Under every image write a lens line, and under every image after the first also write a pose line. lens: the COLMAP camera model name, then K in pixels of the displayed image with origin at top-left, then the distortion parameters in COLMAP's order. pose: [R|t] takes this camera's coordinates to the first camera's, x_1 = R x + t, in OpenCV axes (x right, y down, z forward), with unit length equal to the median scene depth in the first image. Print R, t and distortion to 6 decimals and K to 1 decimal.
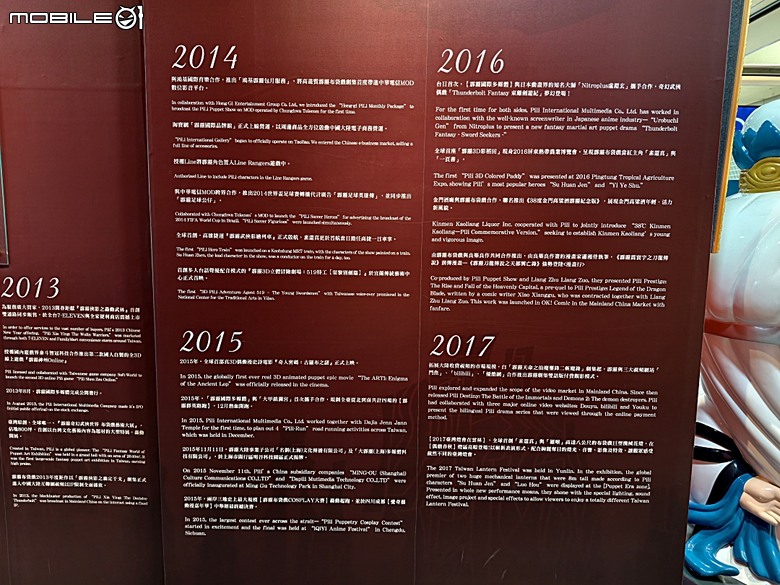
lens RADIAL K [[555.5, 0, 389.7], [0, 555.5, 294.6], [0, 0, 1]] dist [0.038689, -0.014075]
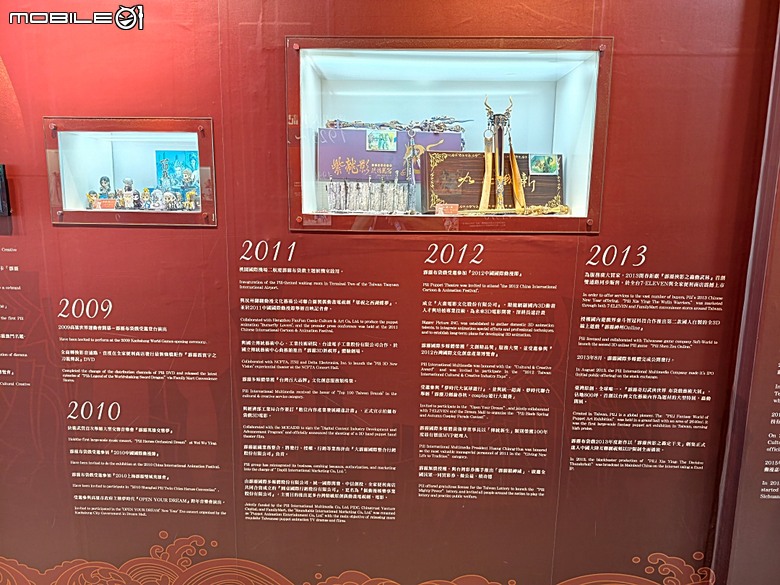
lens RADIAL K [[555.5, 0, 390.3], [0, 555.5, 290.4], [0, 0, 1]] dist [0.038689, -0.014075]
pose [[0.999348, -0.001524, 0.036083, -1.058225], [0.000130, 0.999255, 0.038596, 0.010816], [-0.036115, -0.038566, 0.998603, 0.011964]]
